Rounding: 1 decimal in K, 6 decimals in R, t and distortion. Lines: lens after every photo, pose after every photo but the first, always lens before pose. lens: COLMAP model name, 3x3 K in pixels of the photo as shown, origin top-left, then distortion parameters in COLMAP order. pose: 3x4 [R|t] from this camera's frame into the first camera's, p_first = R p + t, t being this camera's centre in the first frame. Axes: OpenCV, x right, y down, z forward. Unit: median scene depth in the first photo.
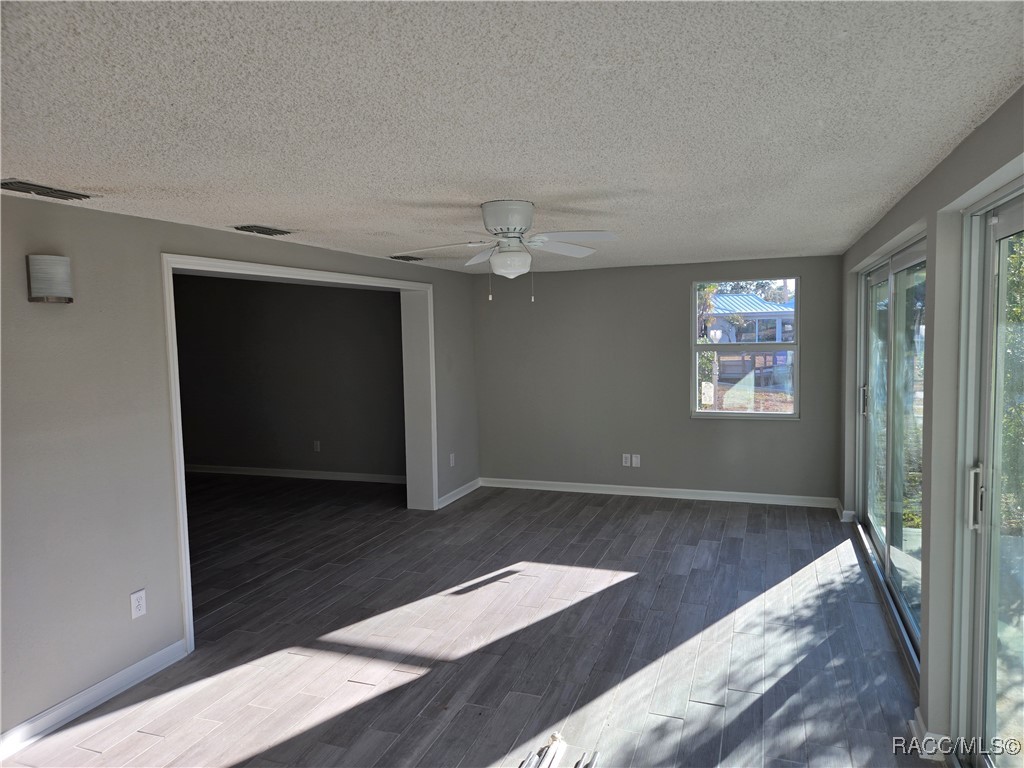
lens RADIAL K [[686.1, 0, 512.0], [0, 686.1, 384.0], [0, 0, 1]] dist [0.009691, 0.001185]
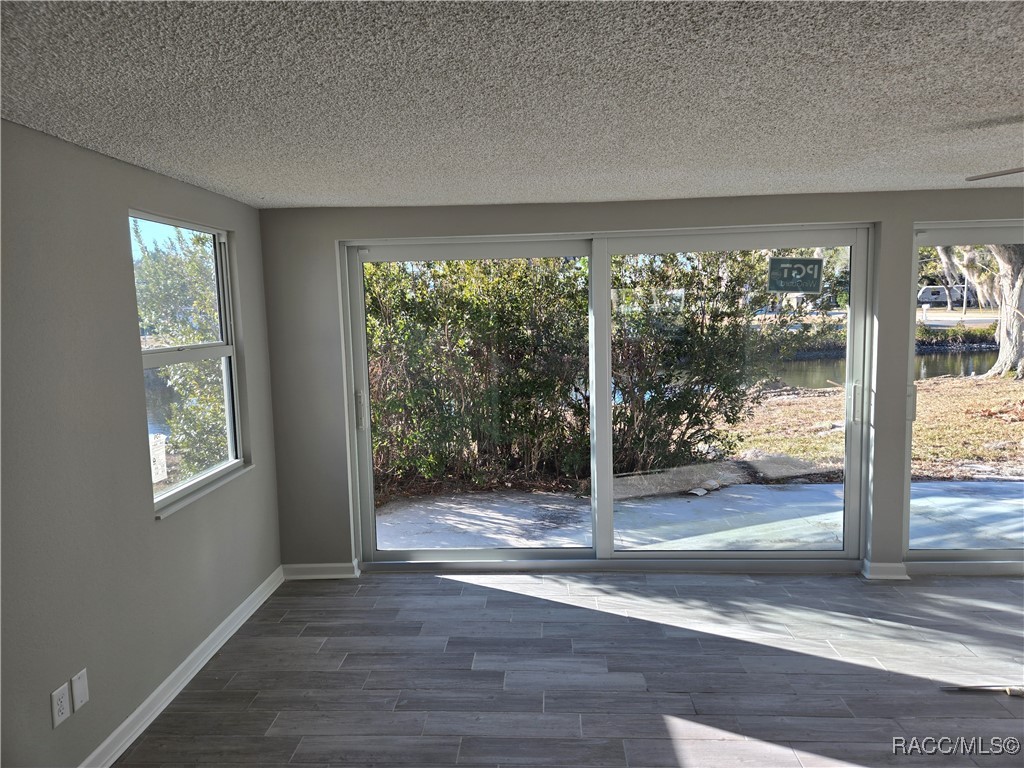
lens RADIAL K [[686.1, 0, 512.0], [0, 686.1, 384.0], [0, 0, 1]] dist [0.009691, 0.001185]
pose [[-0.292510, -0.074031, 0.953393, -0.305637], [0.129248, 0.984790, 0.116123, -0.080974], [-0.947488, 0.157191, -0.278492, 1.244509]]
